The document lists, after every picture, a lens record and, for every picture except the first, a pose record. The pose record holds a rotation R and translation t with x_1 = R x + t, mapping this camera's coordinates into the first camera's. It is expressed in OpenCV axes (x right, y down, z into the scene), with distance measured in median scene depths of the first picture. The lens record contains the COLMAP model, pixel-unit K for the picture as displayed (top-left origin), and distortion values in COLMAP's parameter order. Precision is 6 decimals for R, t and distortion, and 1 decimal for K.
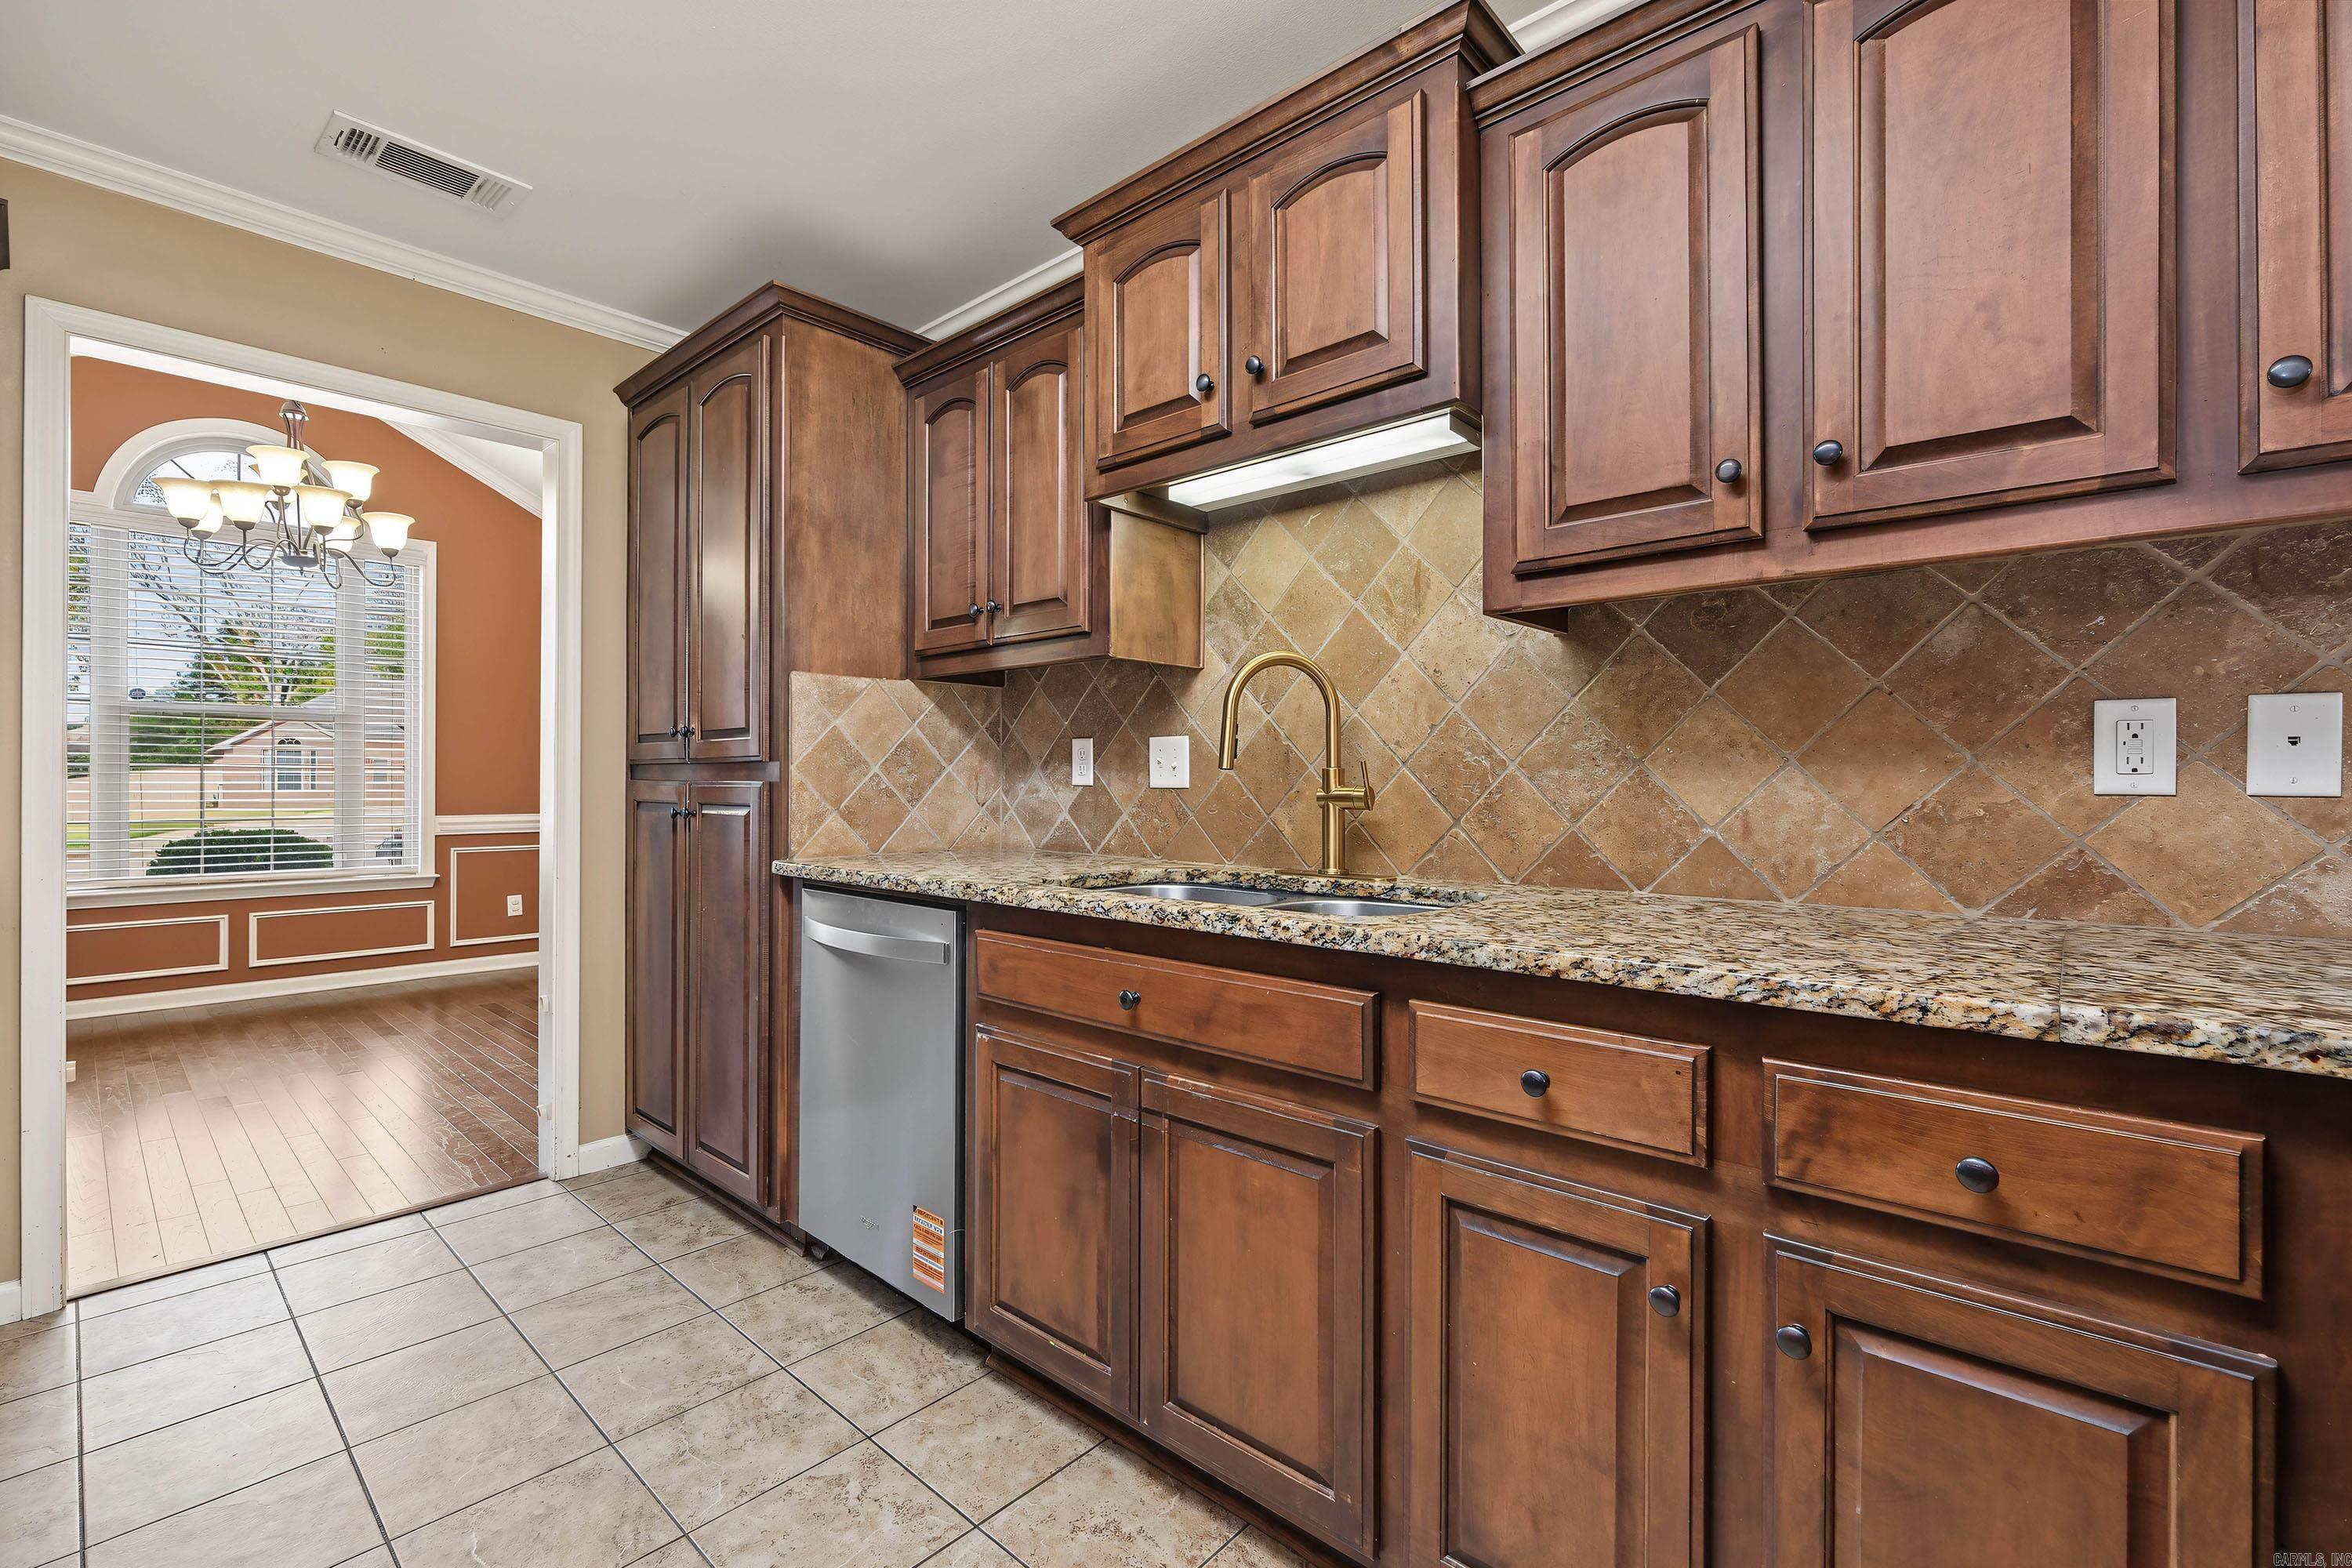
lens RADIAL K [[1013.8, 0, 1191.5], [0, 1013.8, 782.3], [0, 0, 1]] dist [-0.011620, 0.000880]
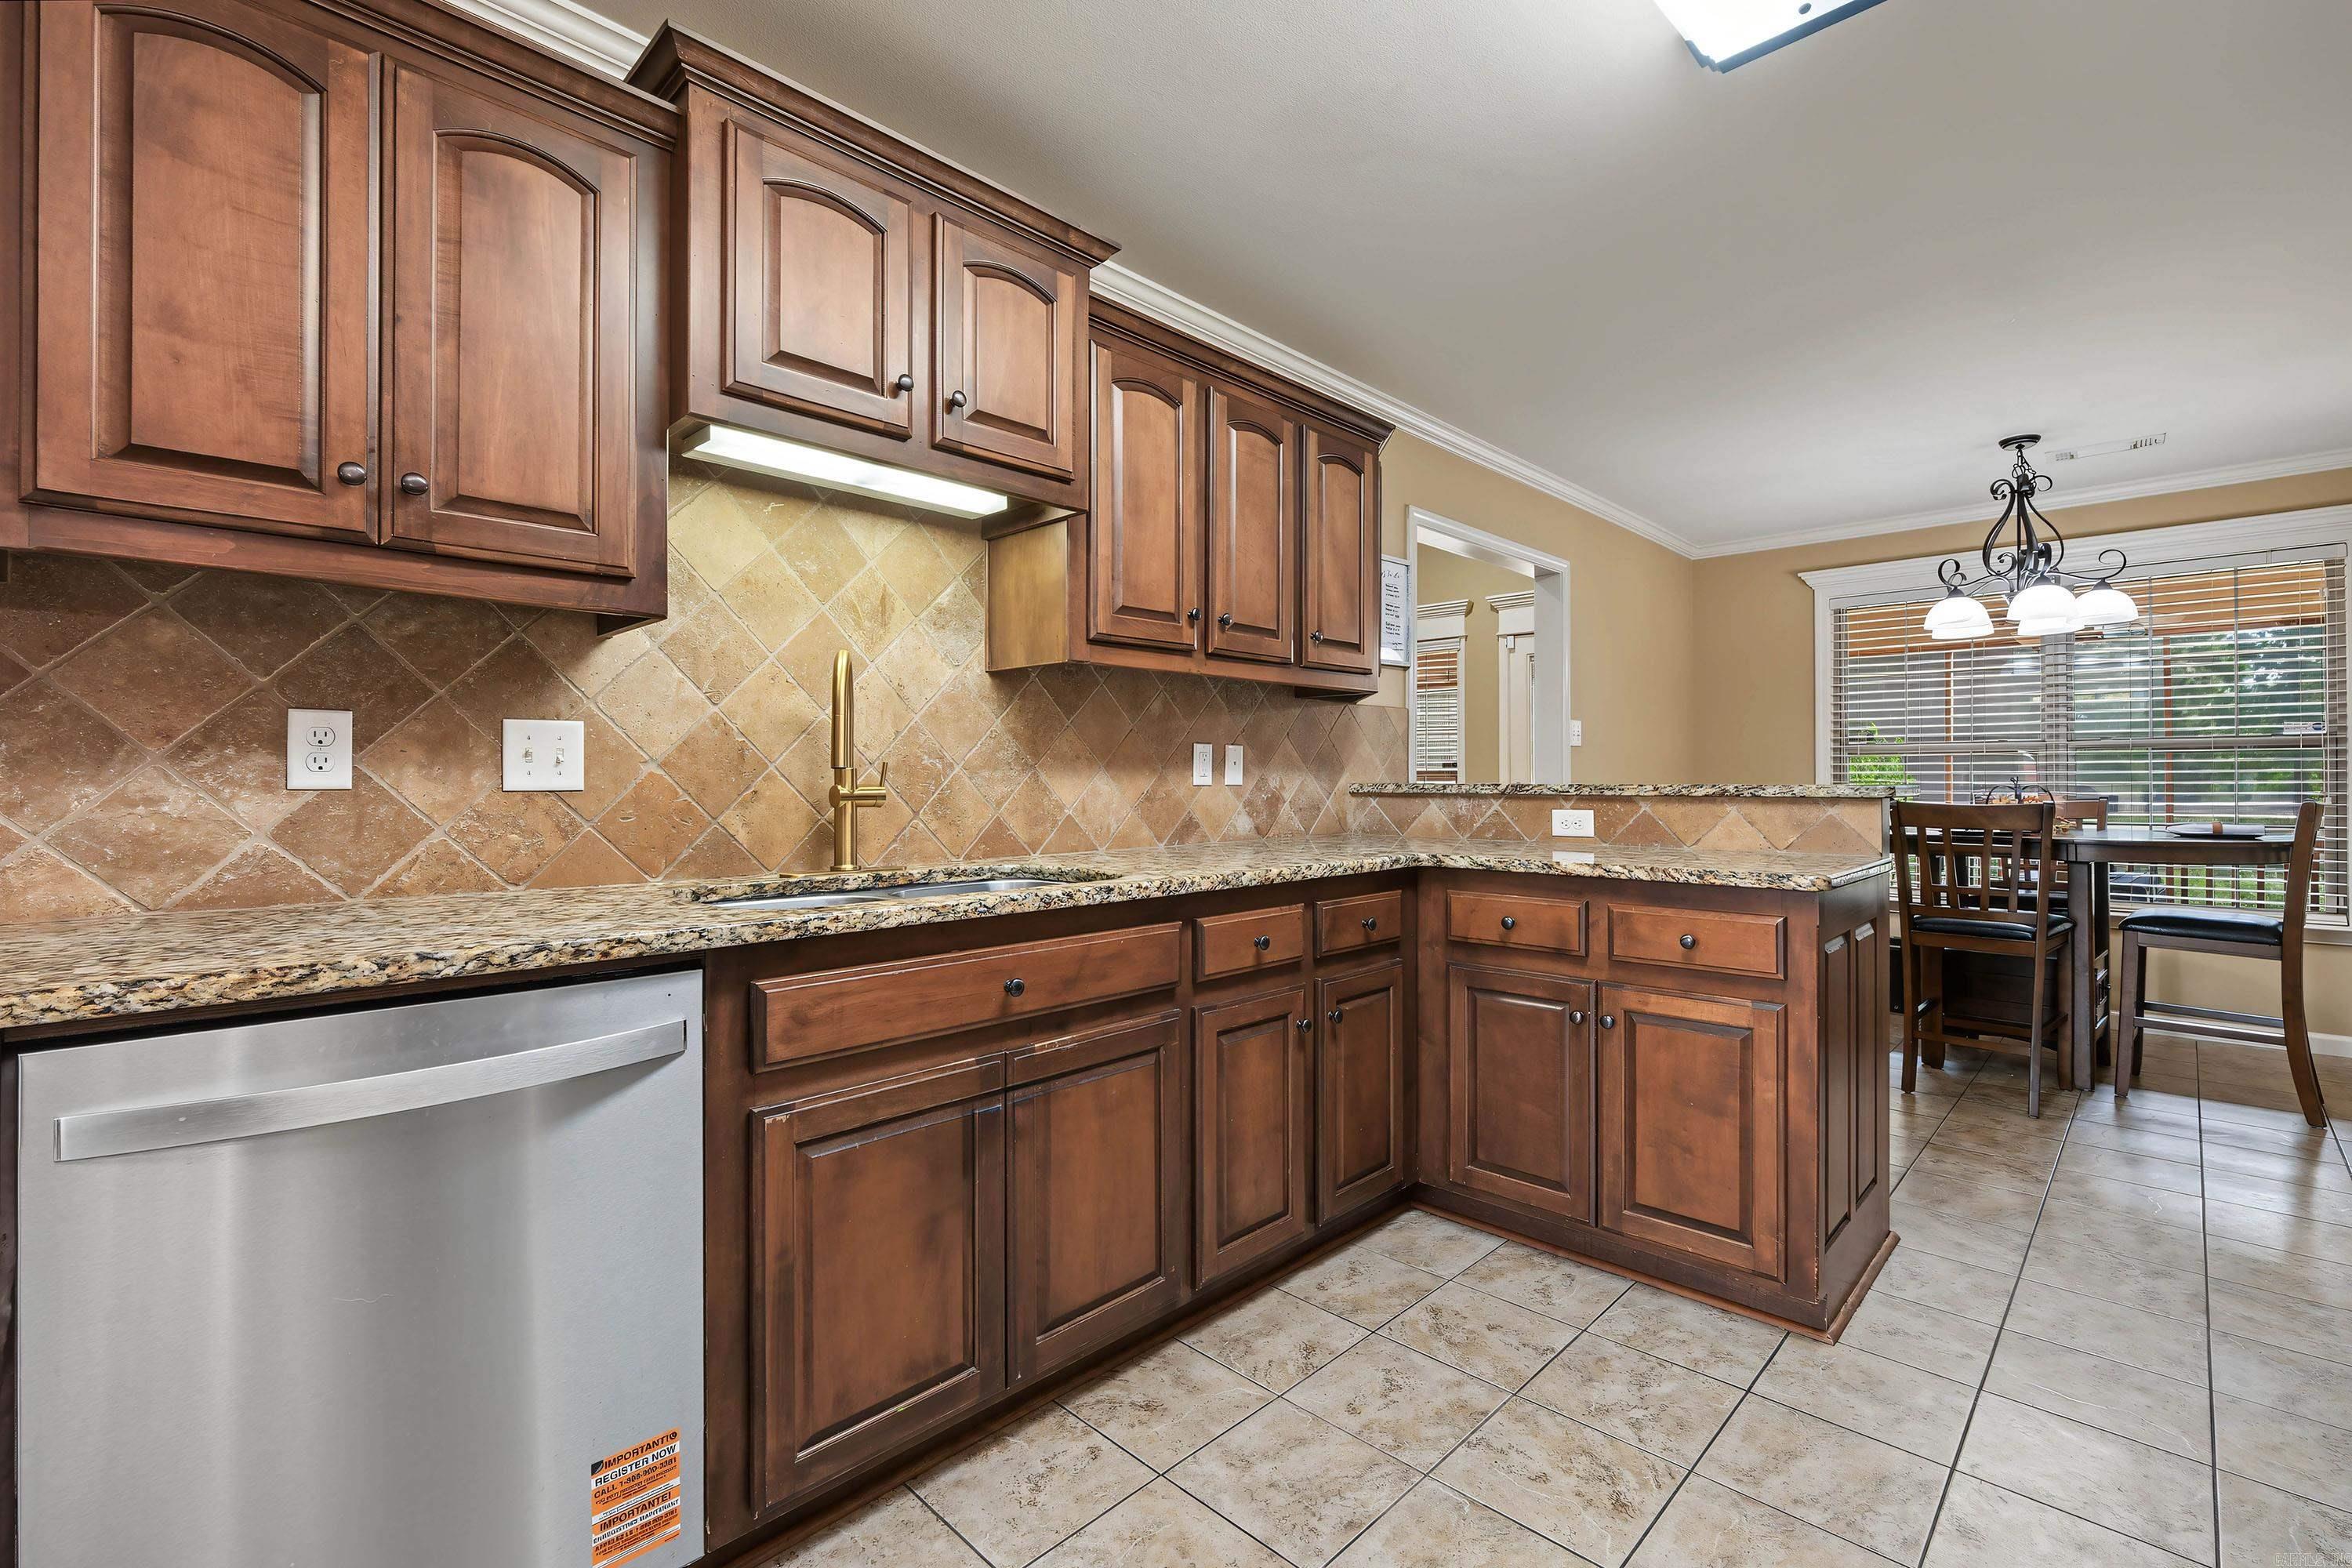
lens RADIAL K [[1013.8, 0, 1192.2], [0, 1013.8, 777.3], [0, 0, 1]] dist [-0.011620, 0.000880]
pose [[0.041203, 0.000117, 0.999151, -0.984245], [0.001433, 0.999999, -0.000176, -0.004260], [-0.999150, 0.001439, 0.041203, 0.680332]]
